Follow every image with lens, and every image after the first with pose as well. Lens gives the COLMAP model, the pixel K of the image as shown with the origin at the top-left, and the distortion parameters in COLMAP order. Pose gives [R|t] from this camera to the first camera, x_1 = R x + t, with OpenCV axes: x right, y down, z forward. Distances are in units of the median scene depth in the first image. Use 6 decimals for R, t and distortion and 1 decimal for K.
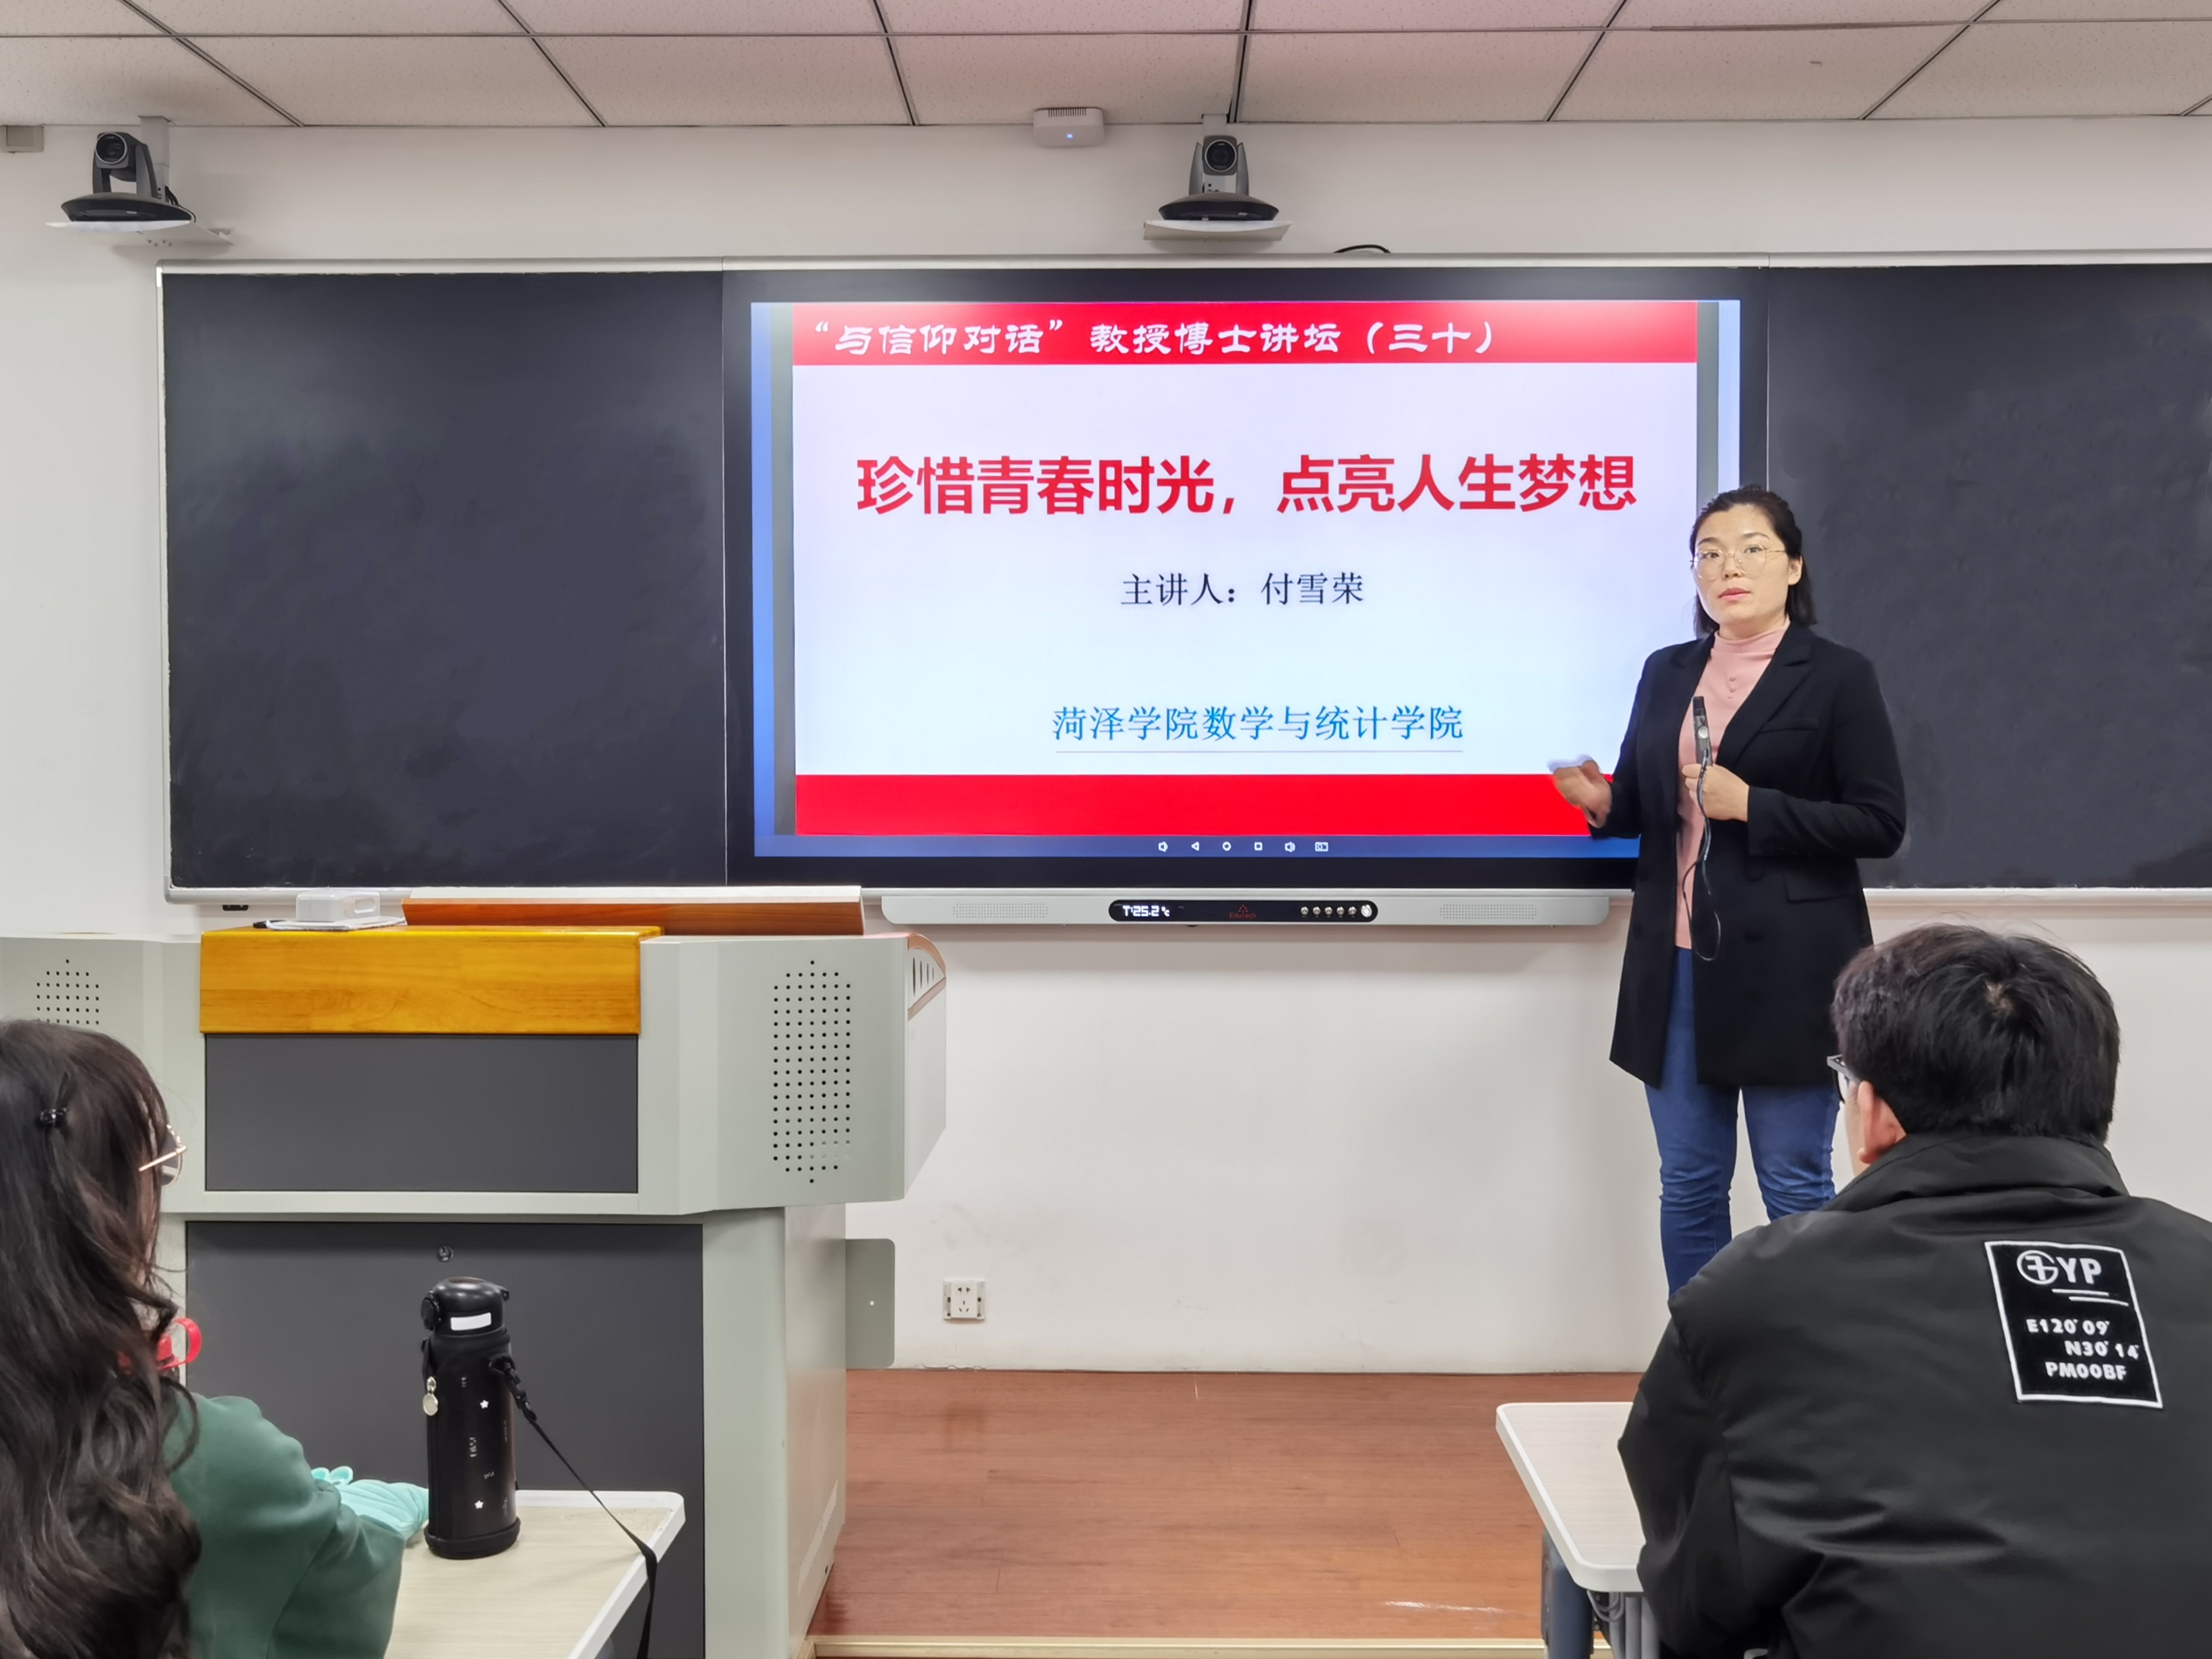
lens RADIAL K [[2340.4, 0, 1106.0], [0, 2340.4, 829.5], [0, 0, 1]] dist [0.001504, 0.012169]
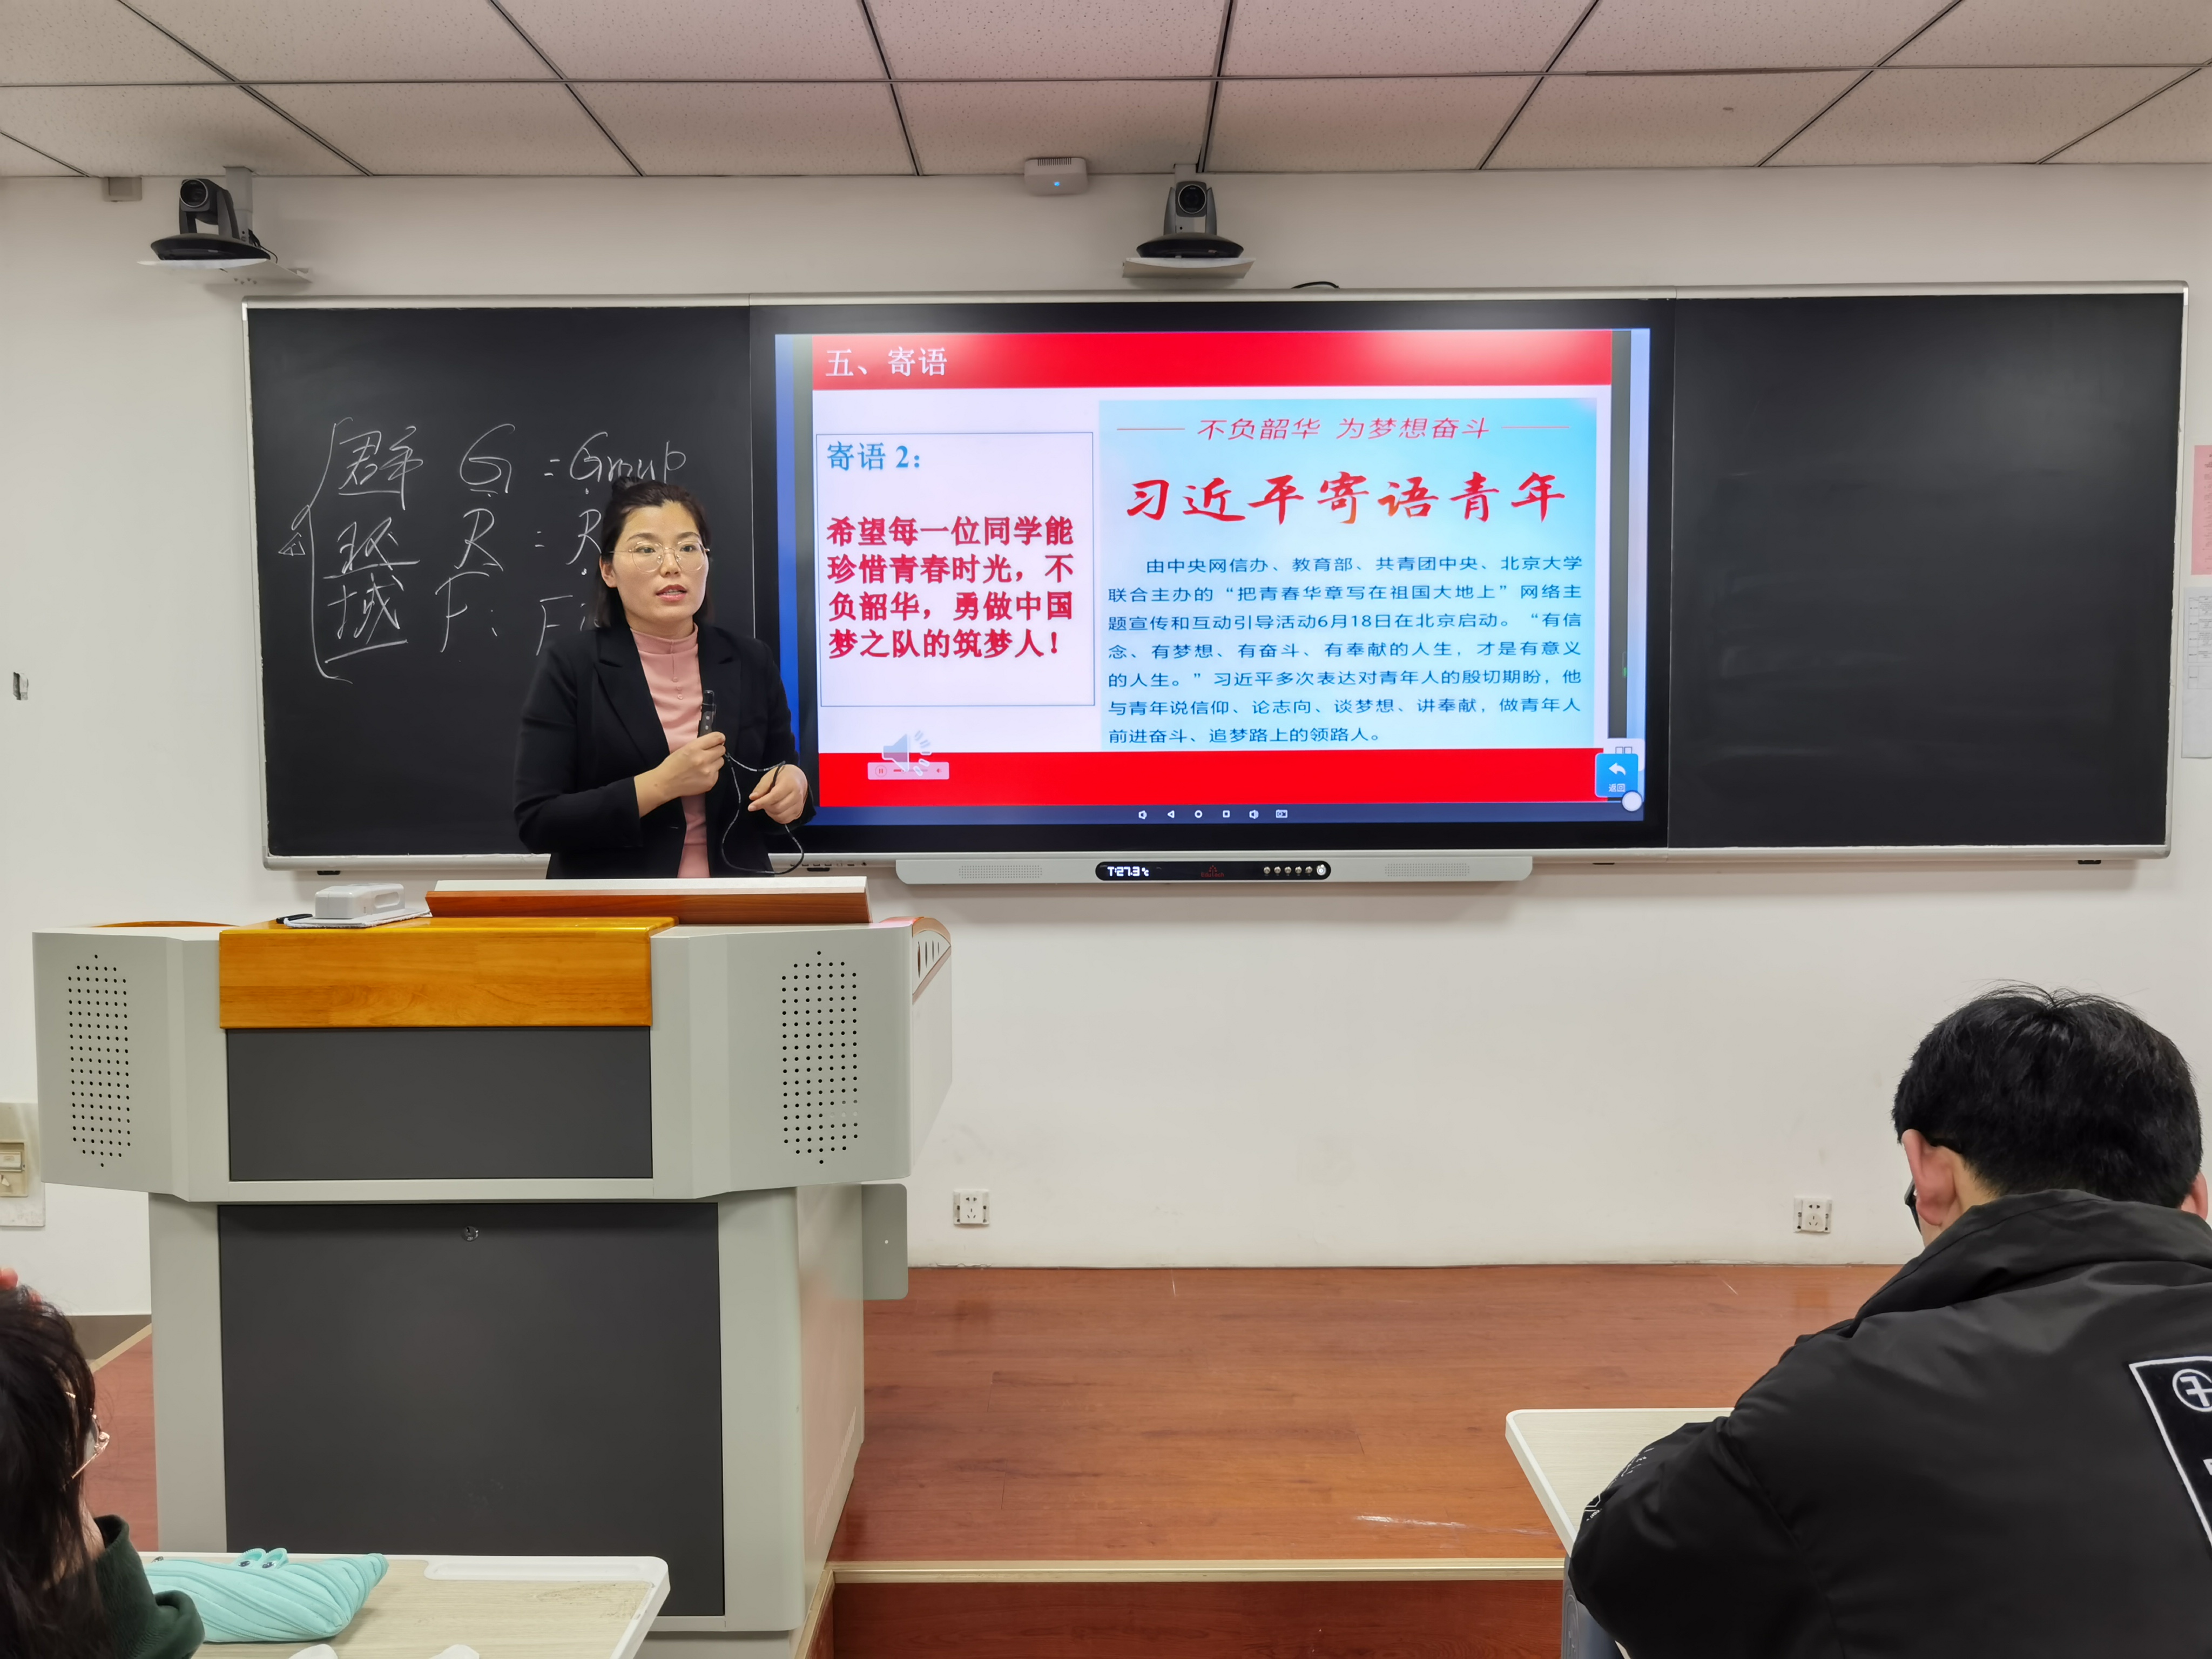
lens RADIAL K [[1771.0, 0, 1106.0], [0, 1771.0, 829.5], [0, 0, 1]] dist [0.004388, -0.002417]
pose [[0.999877, -0.005942, 0.014506, -0.007026], [0.005427, 0.999362, 0.035295, -0.018534], [-0.014706, -0.035212, 0.999272, 0.159991]]
